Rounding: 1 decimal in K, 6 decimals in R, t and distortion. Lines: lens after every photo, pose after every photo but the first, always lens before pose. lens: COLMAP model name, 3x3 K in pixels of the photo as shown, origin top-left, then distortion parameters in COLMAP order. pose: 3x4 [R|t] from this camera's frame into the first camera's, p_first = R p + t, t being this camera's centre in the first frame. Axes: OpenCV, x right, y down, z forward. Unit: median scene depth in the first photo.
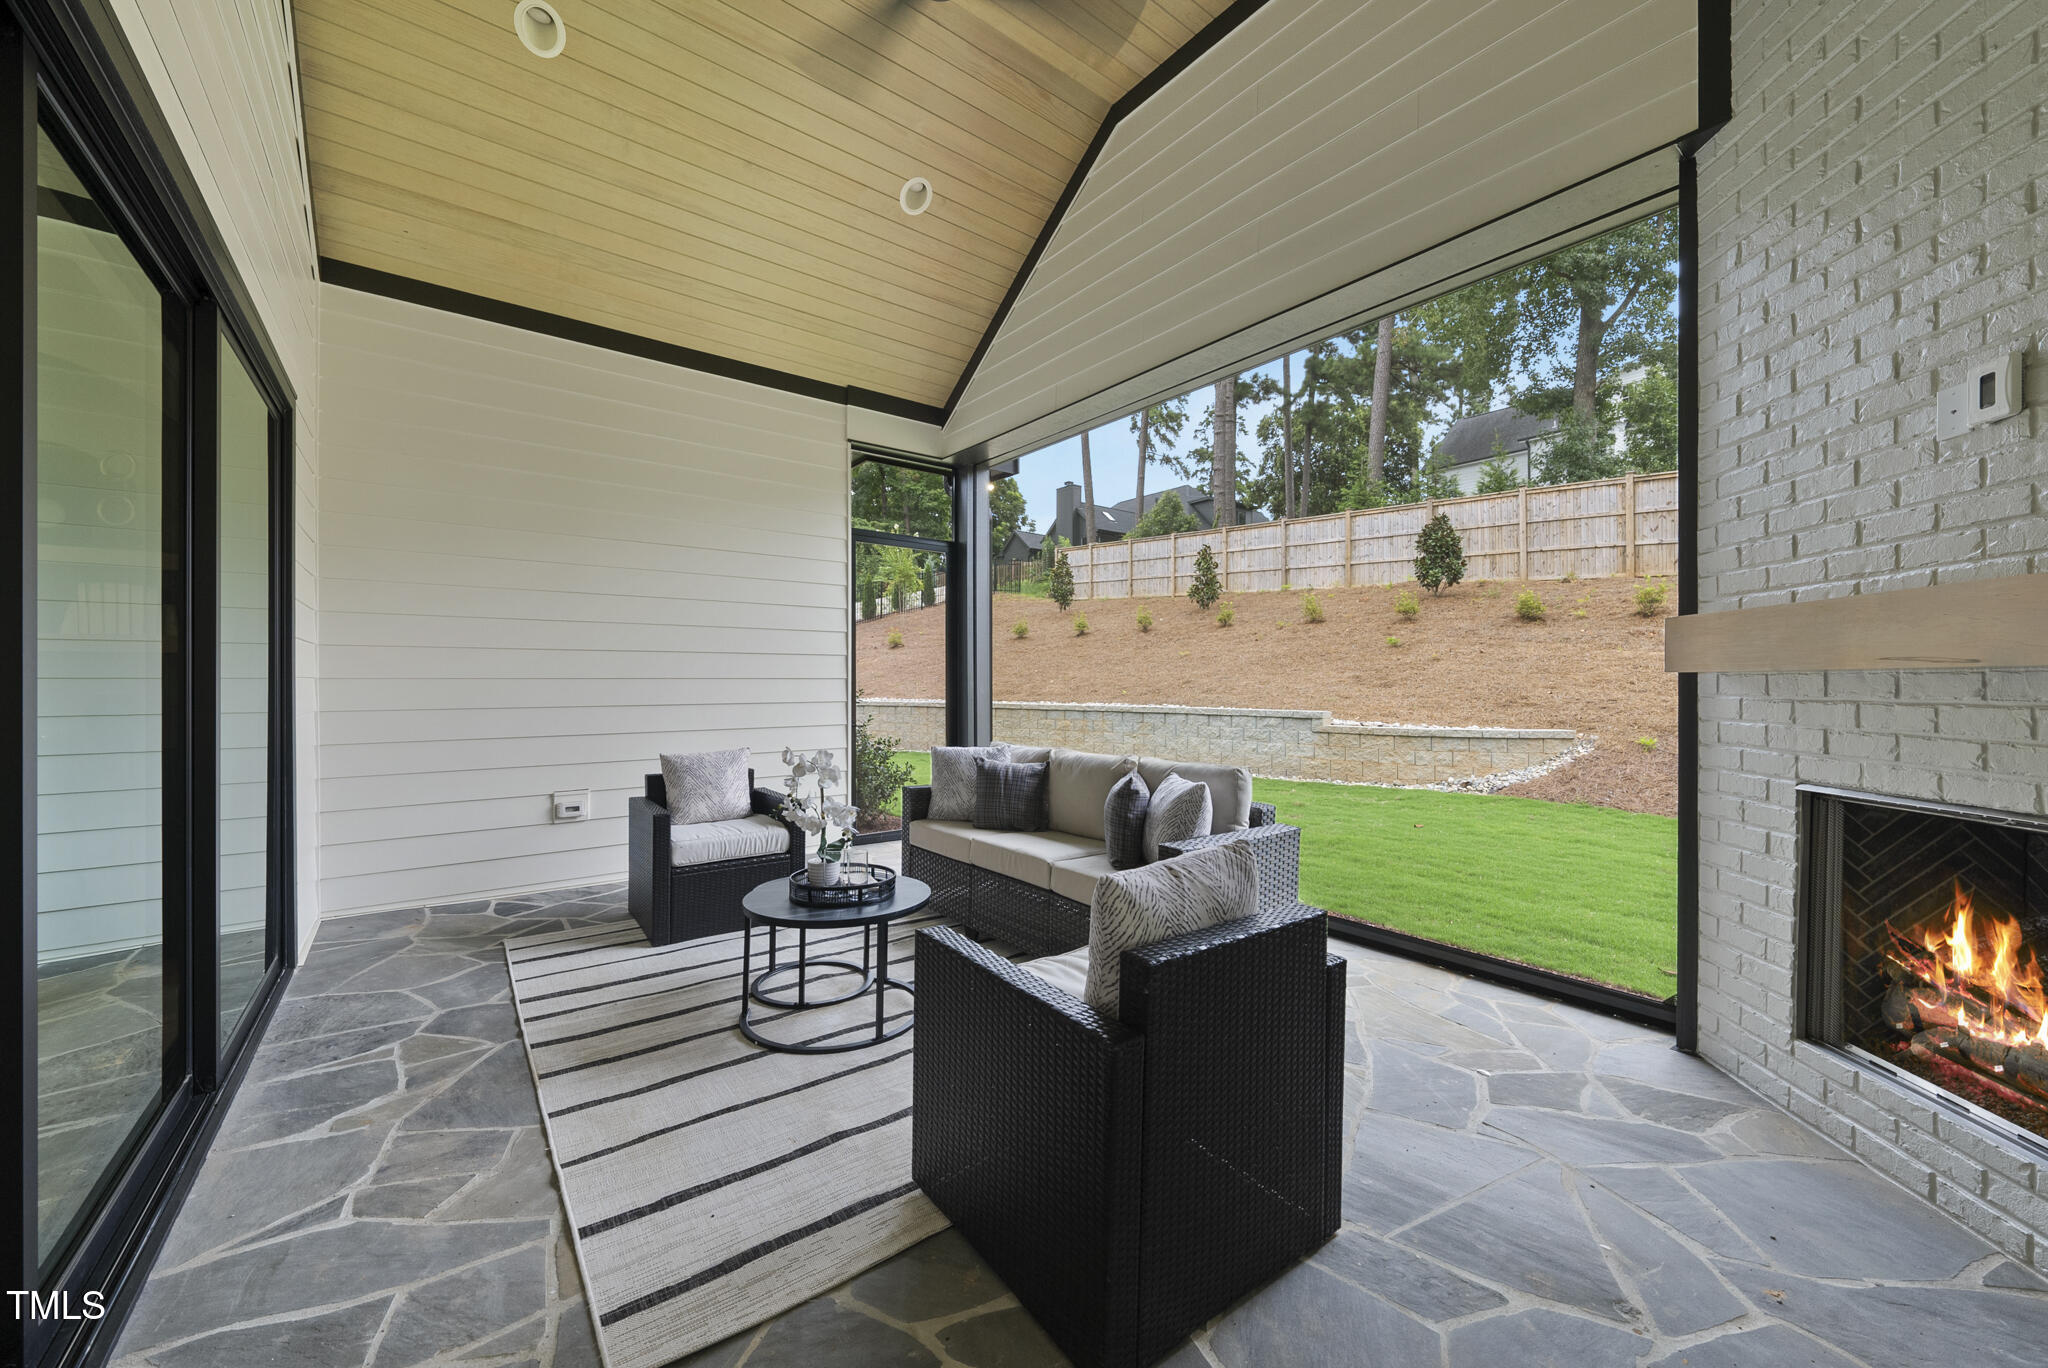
lens RADIAL K [[763.6, 0, 1024.1], [0, 763.6, 678.2], [0, 0, 1]] dist [-0.002800, -0.000080]
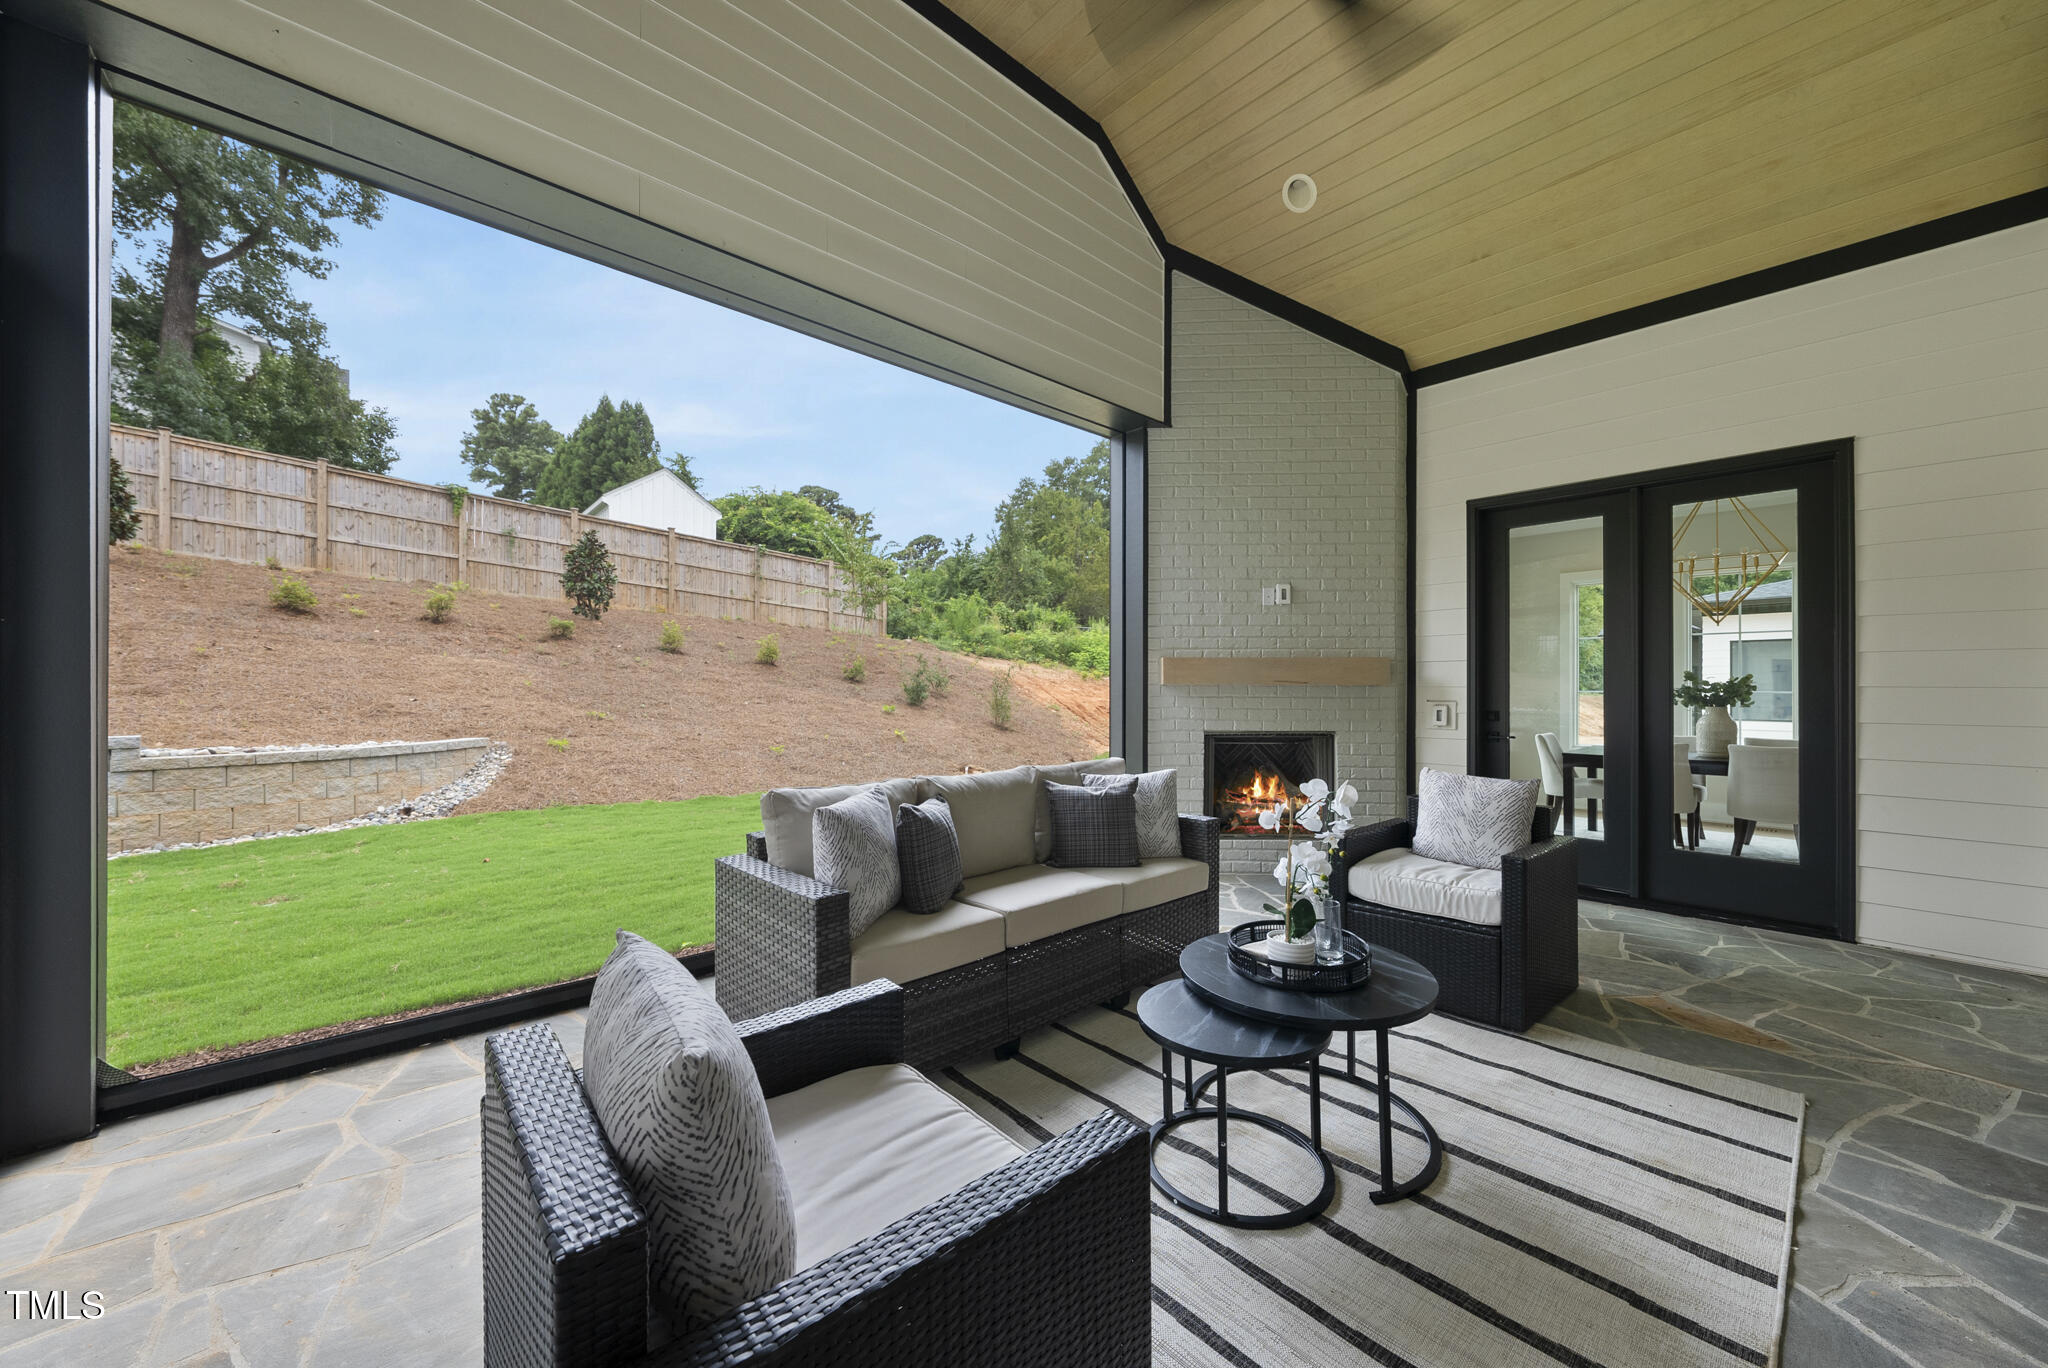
lens RADIAL K [[744.1, 0, 1024.0], [0, 744.1, 684.0], [0, 0, 1]] dist [-0.000878, 0.000218]
pose [[-0.077121, 0.006744, 0.996999, -0.276512], [-0.006857, 0.999950, -0.007294, 0.001885], [-0.996998, -0.007399, -0.077070, 0.383343]]
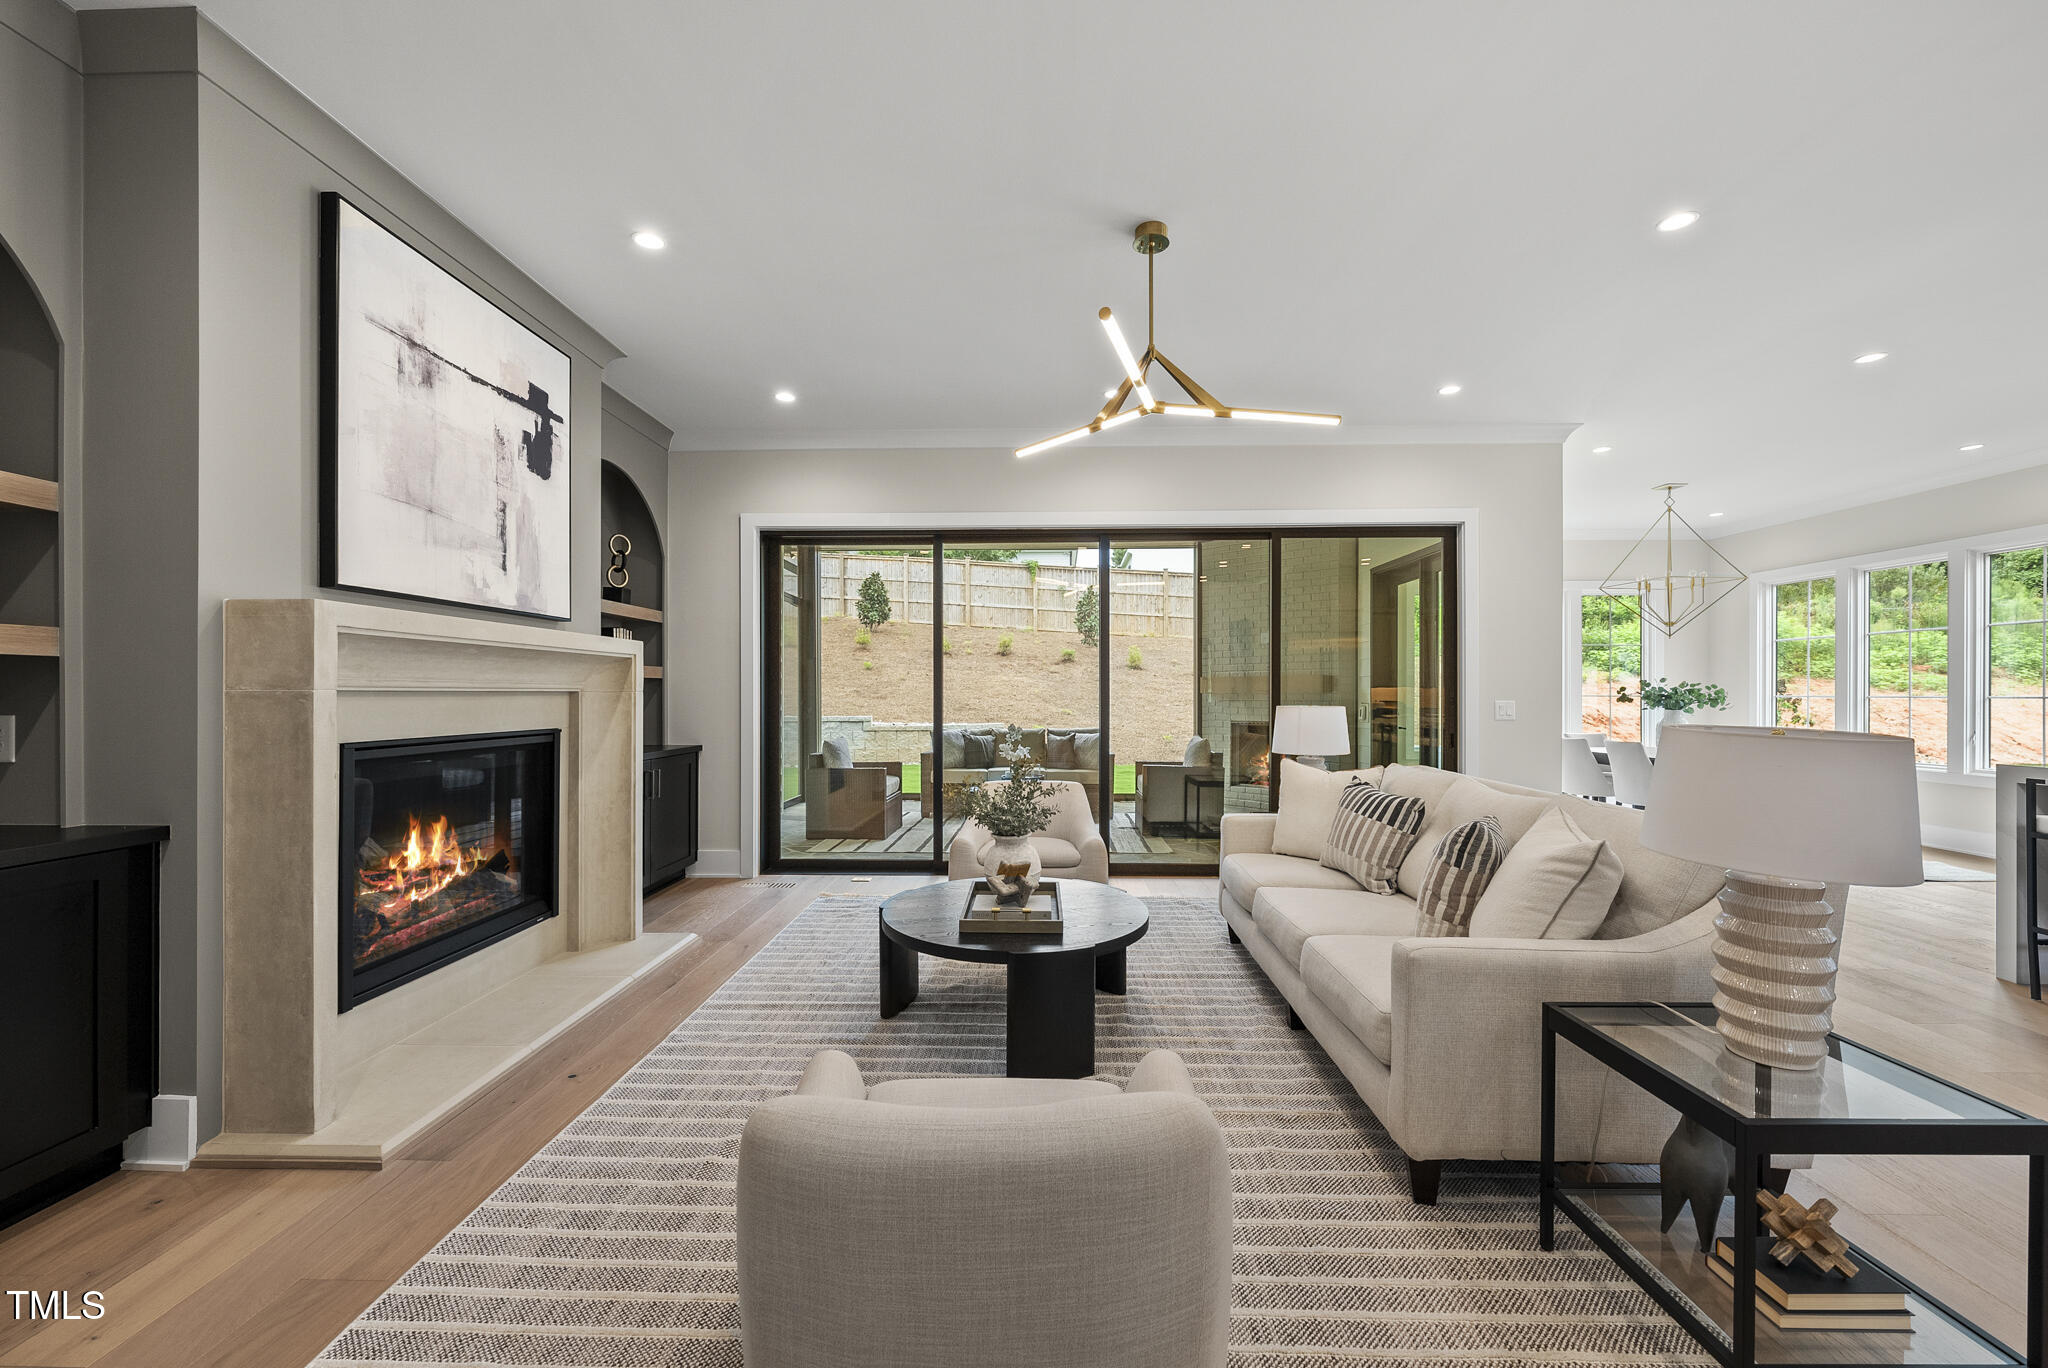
lens RADIAL K [[797.4, 0, 1024.2], [0, 797.4, 695.8], [0, 0, 1]] dist [0.000530, 0.000083]
pose [[0.634644, -0.003651, 0.772796, -0.633259], [-0.001269, 0.999983, 0.005767, -0.003575], [-0.772804, -0.004641, 0.634628, -0.177248]]
